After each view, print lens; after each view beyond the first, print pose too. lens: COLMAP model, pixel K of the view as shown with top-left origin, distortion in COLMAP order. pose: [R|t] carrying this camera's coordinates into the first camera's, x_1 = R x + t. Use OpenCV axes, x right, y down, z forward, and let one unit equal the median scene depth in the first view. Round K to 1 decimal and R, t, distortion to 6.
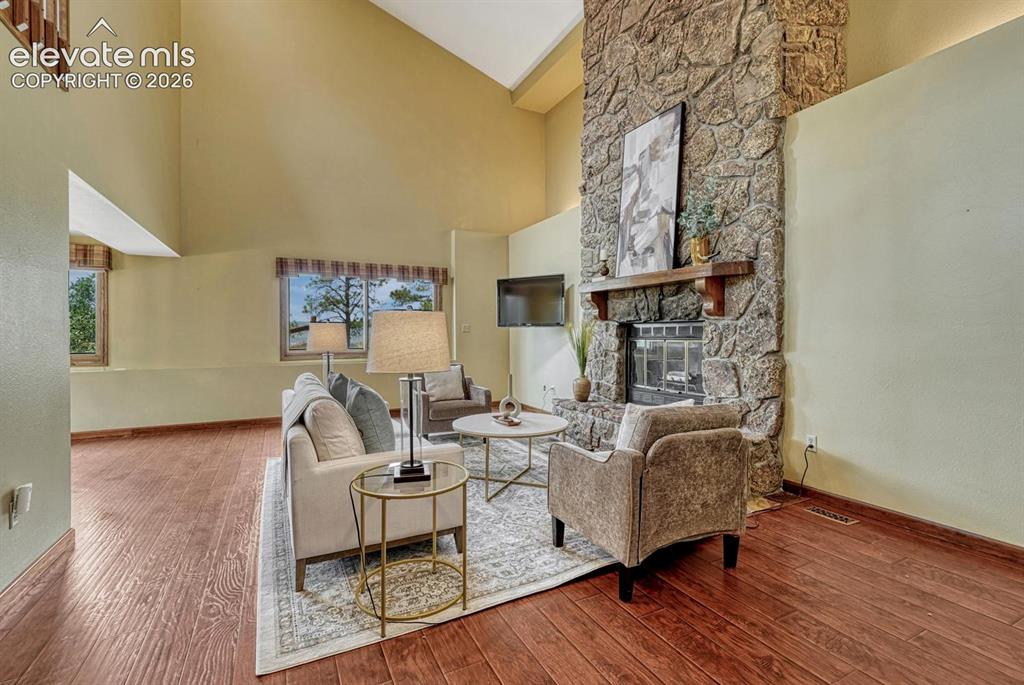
lens RADIAL K [[461.7, 0, 513.8], [0, 461.7, 336.9], [0, 0, 1]] dist [-0.001458, -0.000223]
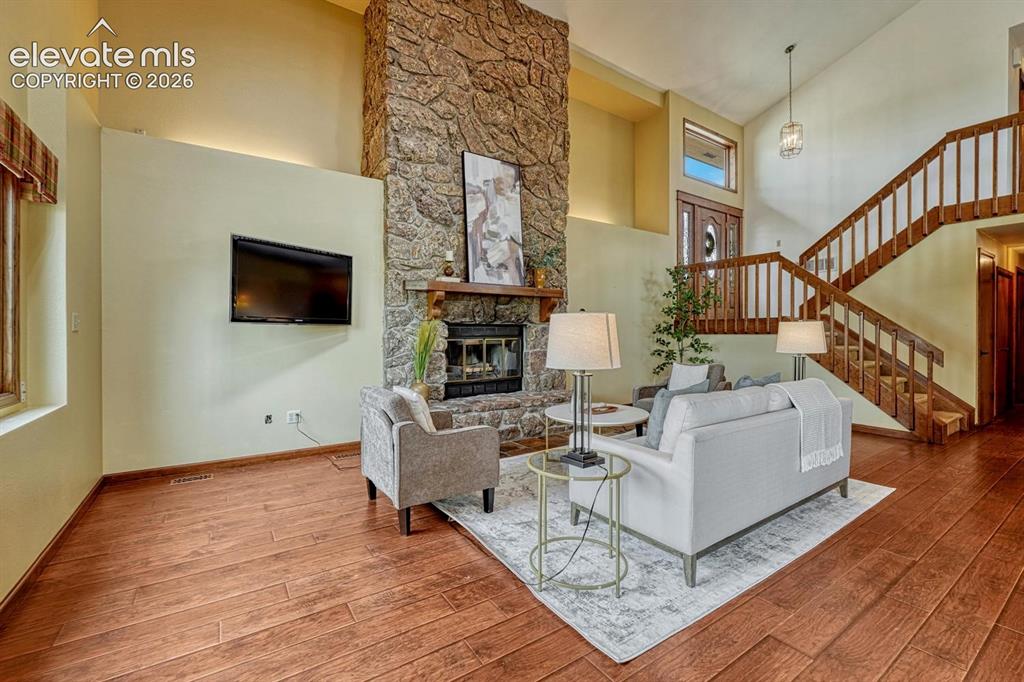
lens RADIAL K [[435.9, 0, 507.5], [0, 435.9, 330.5], [0, 0, 1]] dist [-0.004262, -0.000254]
pose [[-0.114055, -0.000101, 0.993474, -0.843746], [0.006632, 0.999978, 0.000863, -0.015827], [-0.993452, 0.006687, -0.114052, 1.084721]]
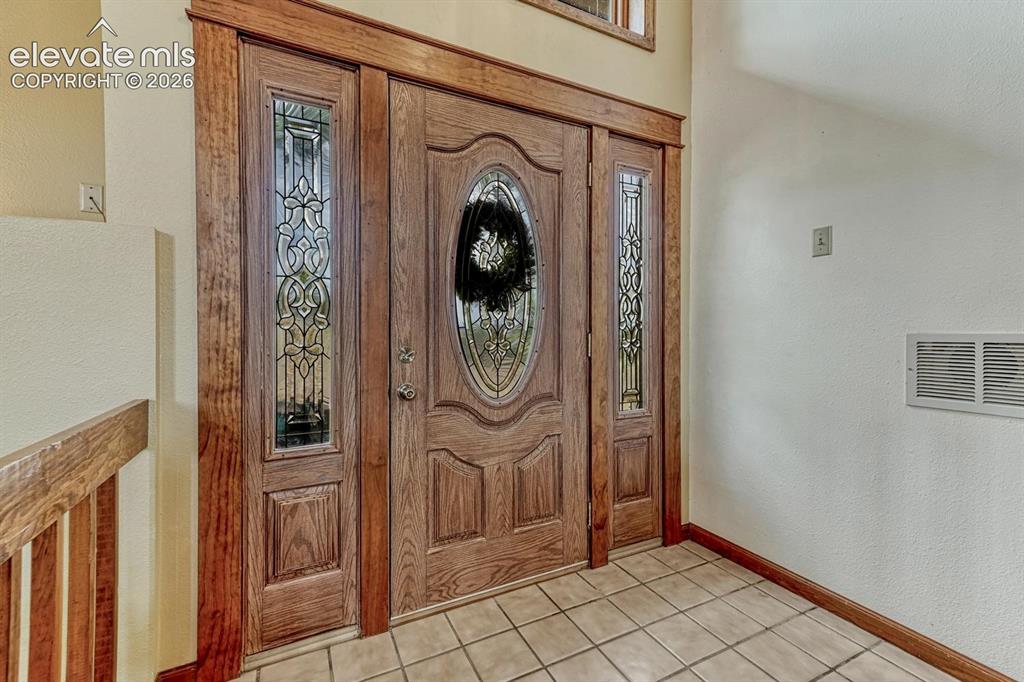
lens RADIAL K [[435.9, 0, 507.5], [0, 435.9, 330.5], [0, 0, 1]] dist [-0.004262, -0.000254]
pose [[0.010732, -0.003154, 0.999937, 0.430163], [0.009220, 0.999953, 0.003055, -0.295392], [-0.999900, 0.009187, 0.010761, 0.039170]]
